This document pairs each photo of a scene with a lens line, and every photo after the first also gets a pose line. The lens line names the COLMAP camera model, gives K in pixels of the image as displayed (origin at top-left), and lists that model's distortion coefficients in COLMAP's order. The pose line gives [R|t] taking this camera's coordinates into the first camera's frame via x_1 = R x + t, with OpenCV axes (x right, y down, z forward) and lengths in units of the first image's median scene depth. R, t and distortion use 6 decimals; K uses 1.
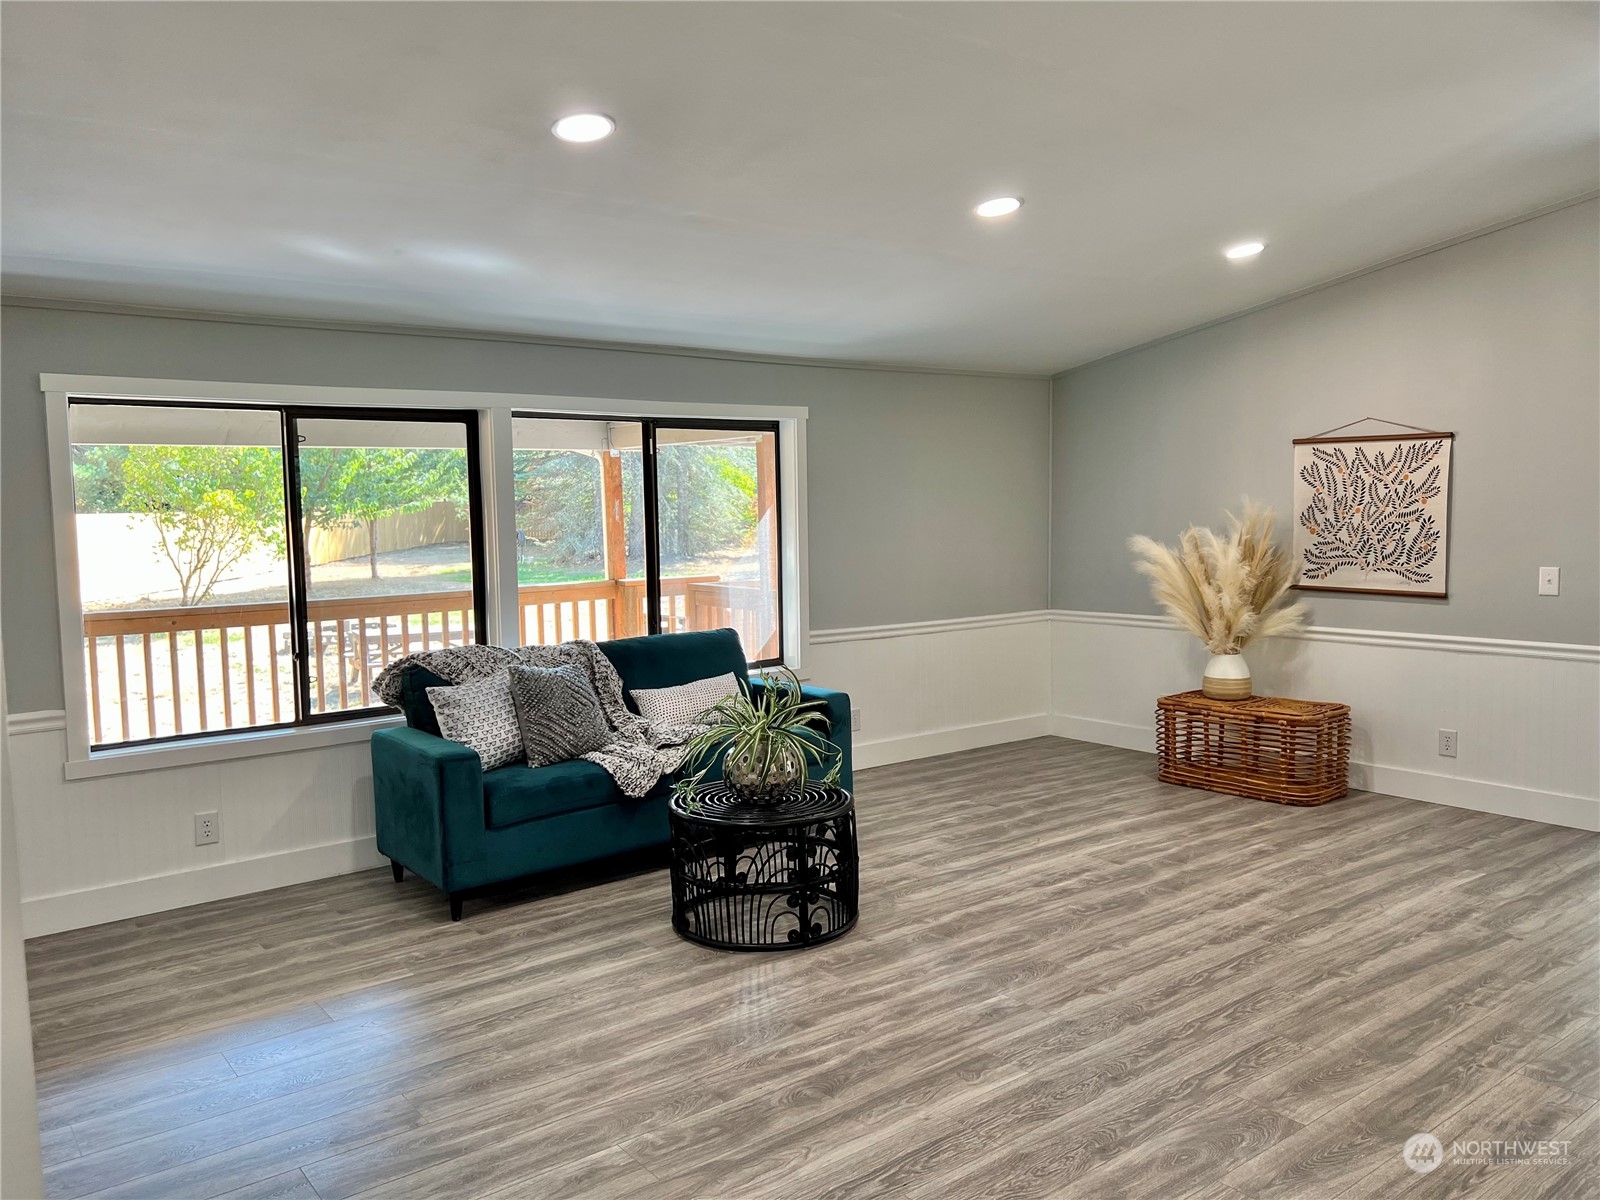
lens RADIAL K [[1214.1, 0, 801.2], [0, 1214.1, 595.8], [0, 0, 1]] dist [0.062924, -0.053129]
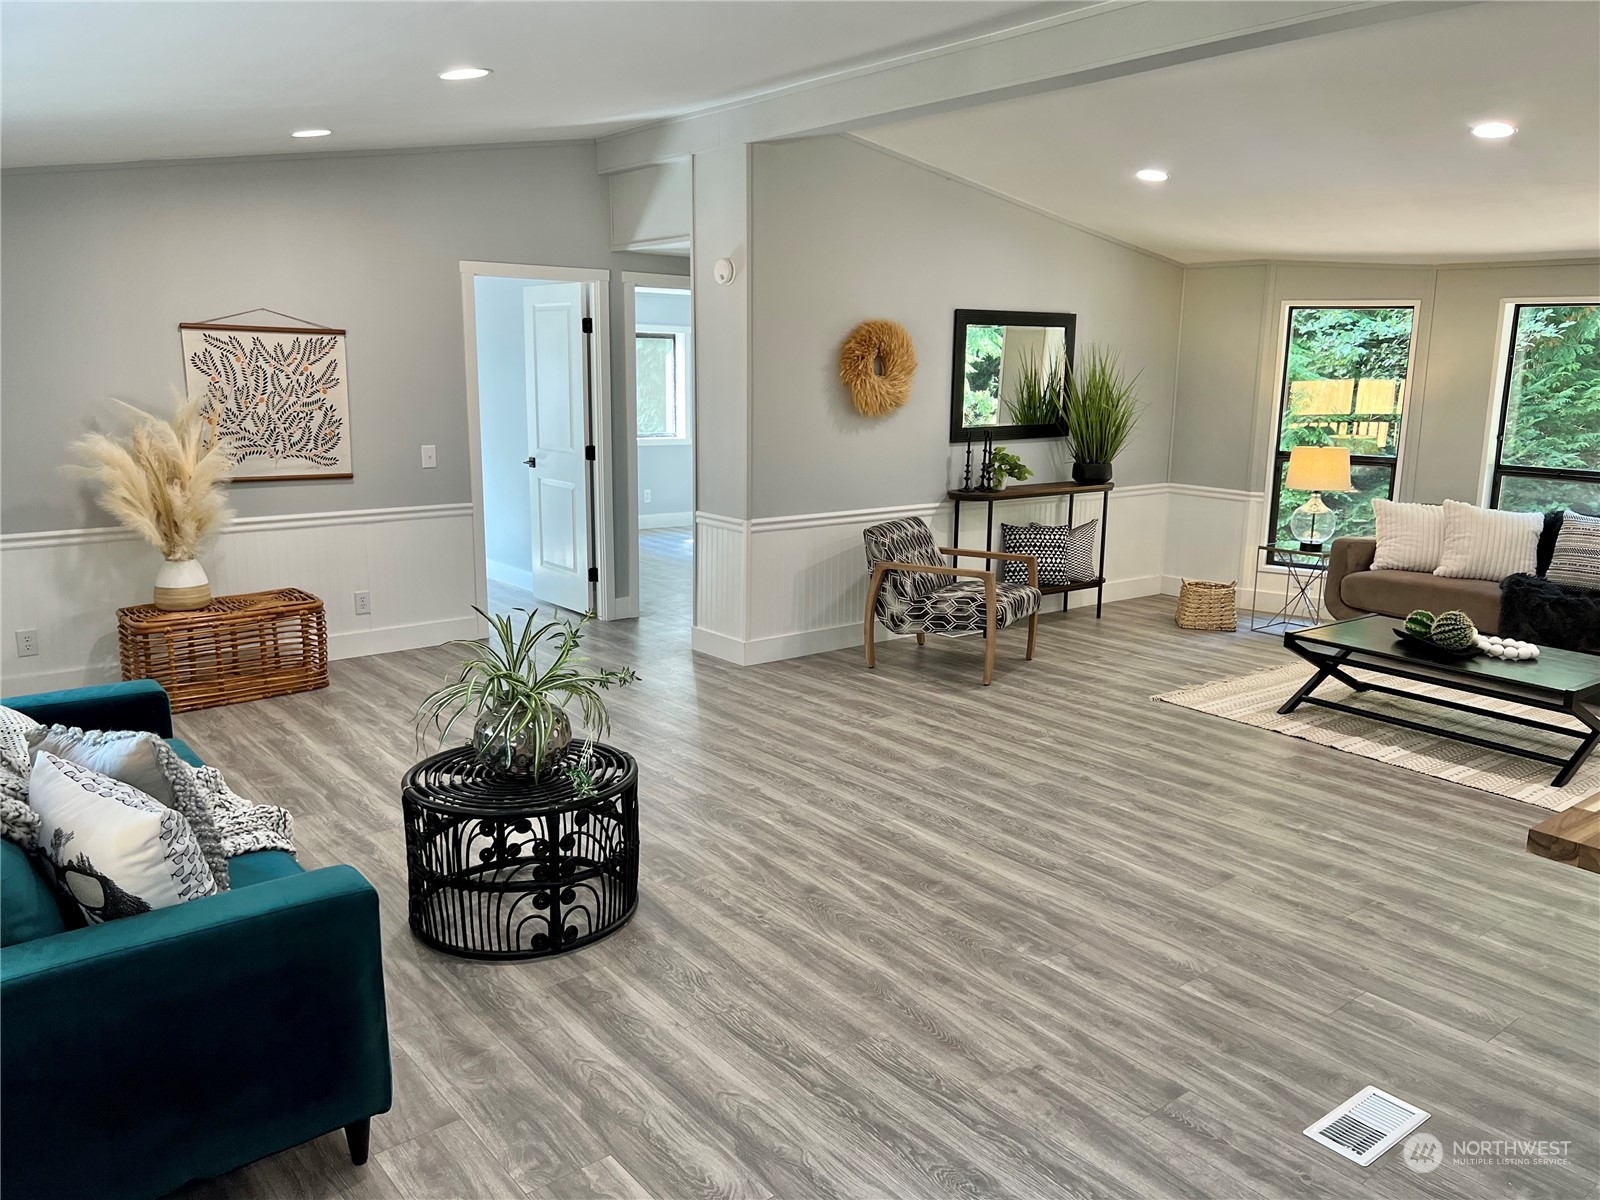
lens RADIAL K [[1214.1, 0, 794.0], [0, 1214.1, 587.9], [0, 0, 1]] dist [0.062924, -0.053129]
pose [[-0.024186, -0.165208, 0.985962, -0.612136], [0.064663, 0.983927, 0.166453, -0.058777], [-0.997614, 0.067781, -0.013114, 0.600540]]
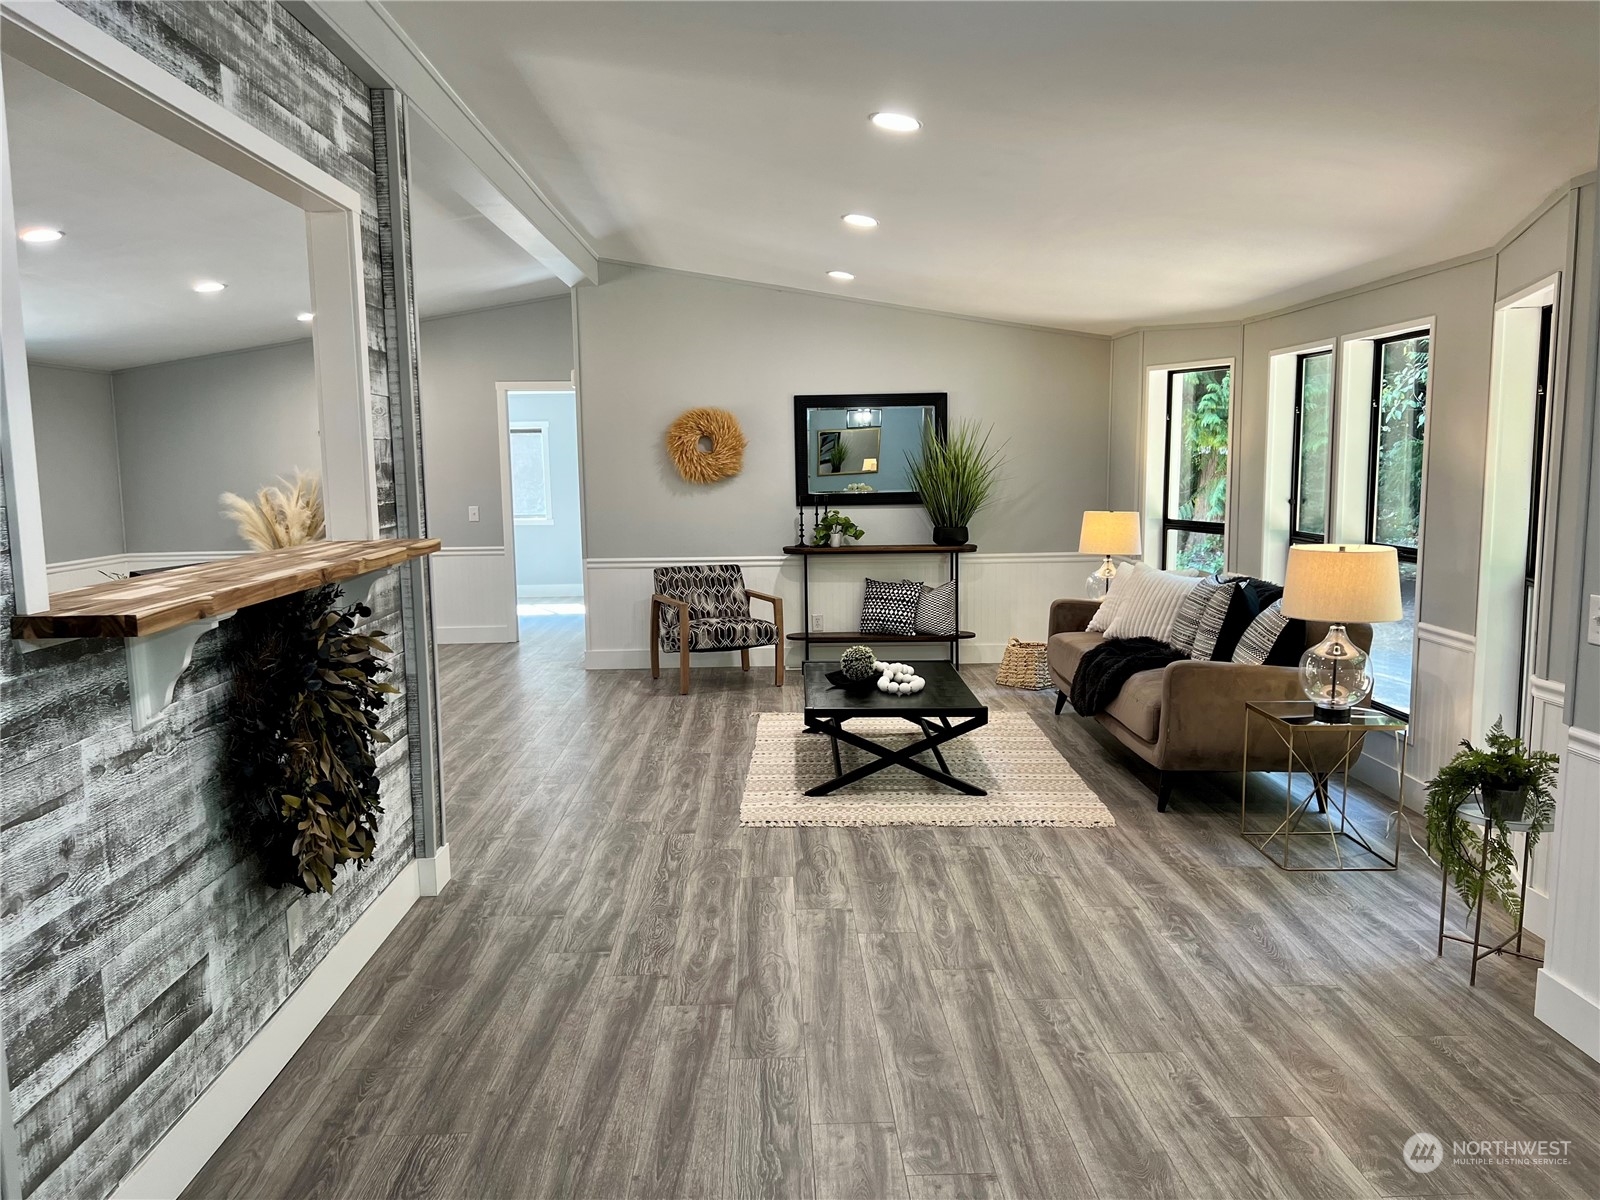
lens RADIAL K [[1214.1, 0, 813.2], [0, 1214.1, 611.1], [0, 0, 1]] dist [0.062924, -0.053129]
pose [[0.584676, -0.090372, 0.806218, -0.558246], [0.064732, 0.995804, 0.064680, 0.045499], [-0.808680, 0.014371, 0.588073, -0.470013]]
